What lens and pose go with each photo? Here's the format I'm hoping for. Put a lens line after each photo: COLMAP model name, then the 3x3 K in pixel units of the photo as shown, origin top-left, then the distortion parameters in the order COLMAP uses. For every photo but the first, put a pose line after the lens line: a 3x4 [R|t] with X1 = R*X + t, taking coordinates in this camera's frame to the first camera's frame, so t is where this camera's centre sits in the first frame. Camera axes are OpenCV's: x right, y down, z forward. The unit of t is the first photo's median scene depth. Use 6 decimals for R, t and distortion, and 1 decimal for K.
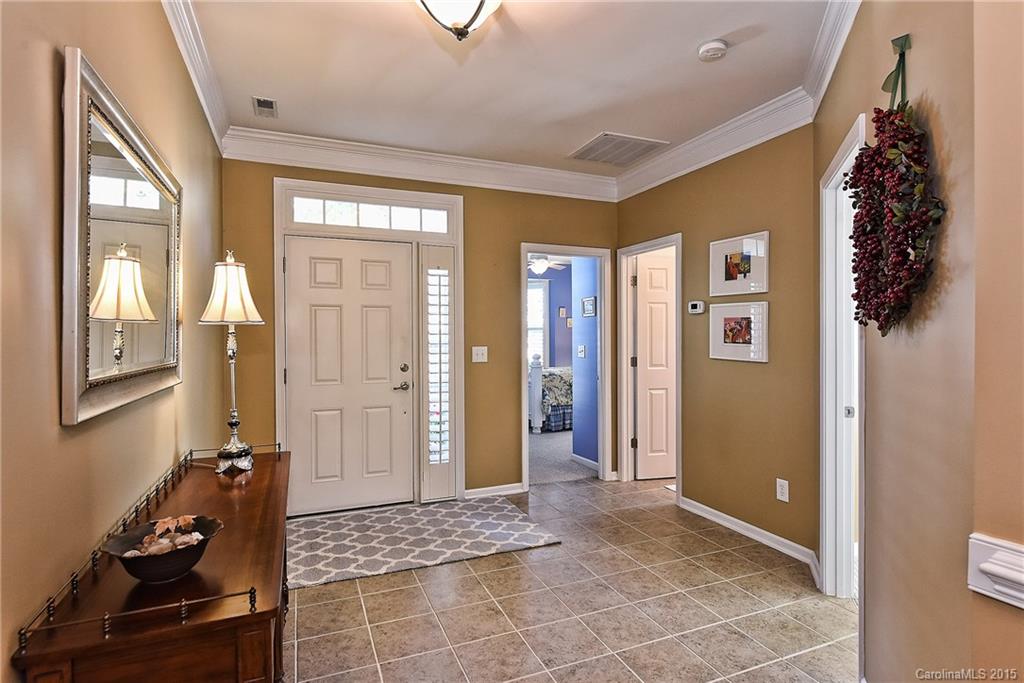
lens RADIAL K [[536.4, 0, 517.7], [0, 536.4, 337.3], [0, 0, 1]] dist [0.000407, -0.002697]
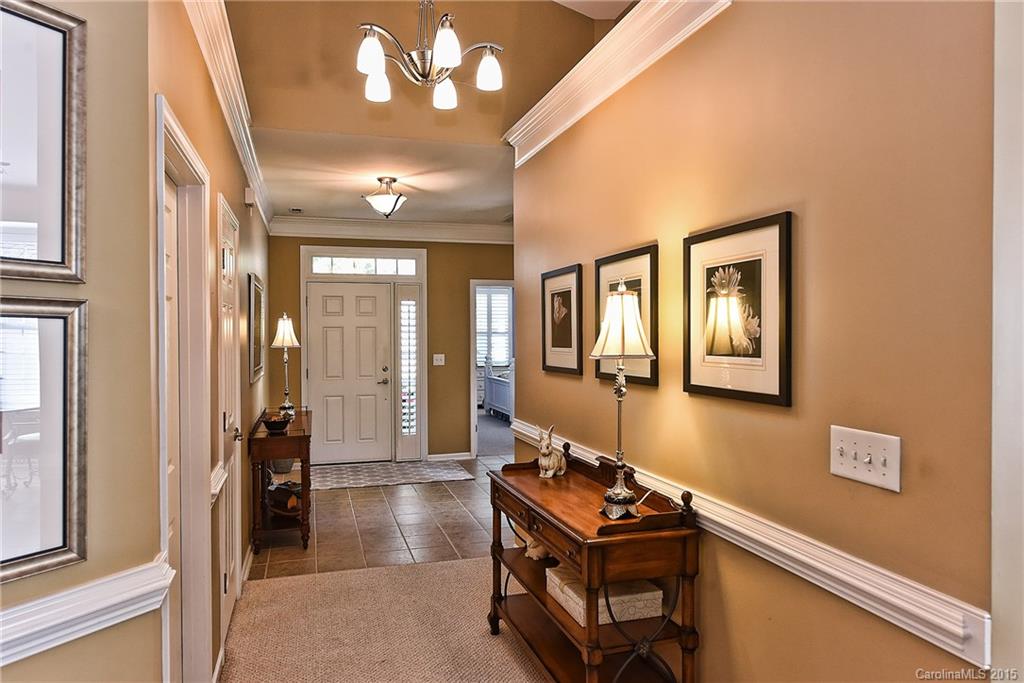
lens RADIAL K [[680.9, 0, 509.5], [0, 680.9, 336.0], [0, 0, 1]] dist [0.005822, 0.001836]
pose [[0.994147, 0.002825, -0.108002, 0.324176], [-0.002258, 0.999983, 0.005368, -0.042867], [0.108015, -0.005093, 0.994136, -0.804653]]
